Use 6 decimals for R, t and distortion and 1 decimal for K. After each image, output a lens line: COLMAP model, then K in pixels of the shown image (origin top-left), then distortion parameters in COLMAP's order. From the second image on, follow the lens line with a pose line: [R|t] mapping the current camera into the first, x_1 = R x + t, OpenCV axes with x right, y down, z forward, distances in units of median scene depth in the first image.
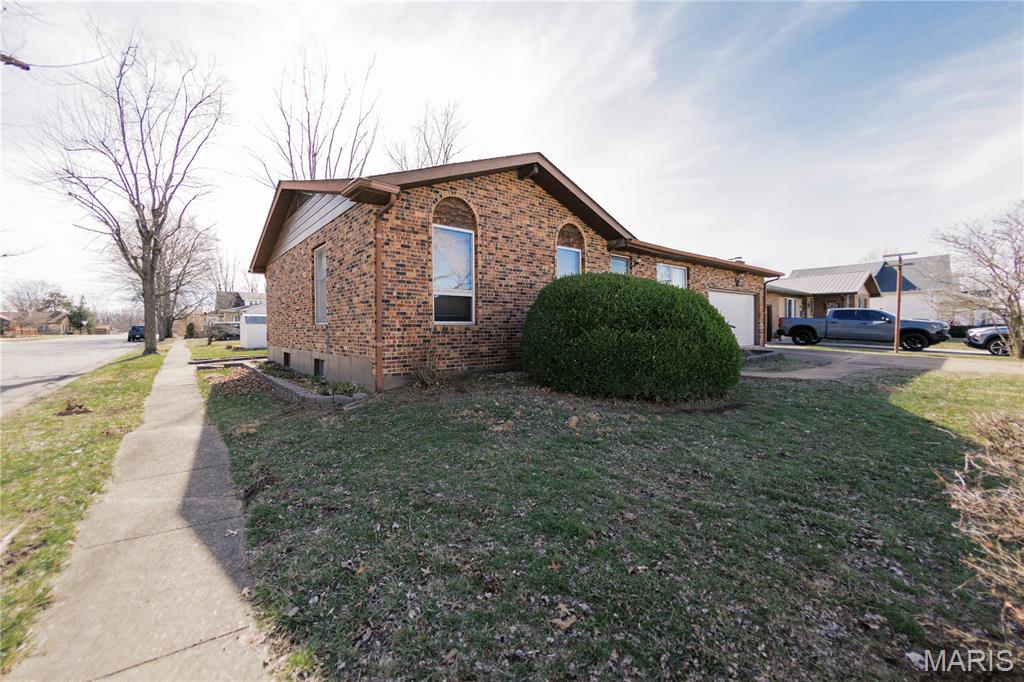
lens RADIAL K [[343.6, 0, 505.1], [0, 343.6, 346.4], [0, 0, 1]] dist [-0.000959, -0.000041]
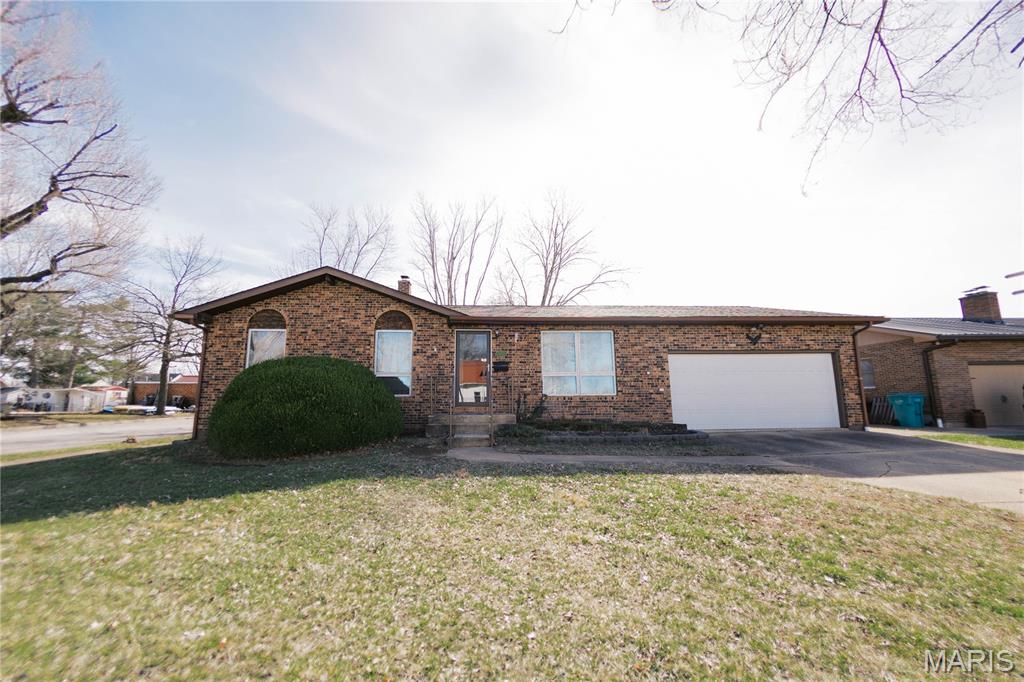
lens RADIAL K [[343.6, 0, 505.1], [0, 343.6, 346.4], [0, 0, 1]] dist [-0.000959, -0.000041]
pose [[0.870166, -0.049199, -0.490297, 1.227758], [-0.036307, 0.985897, -0.163366, -0.066172], [0.491419, 0.159957, 0.856108, 0.231694]]
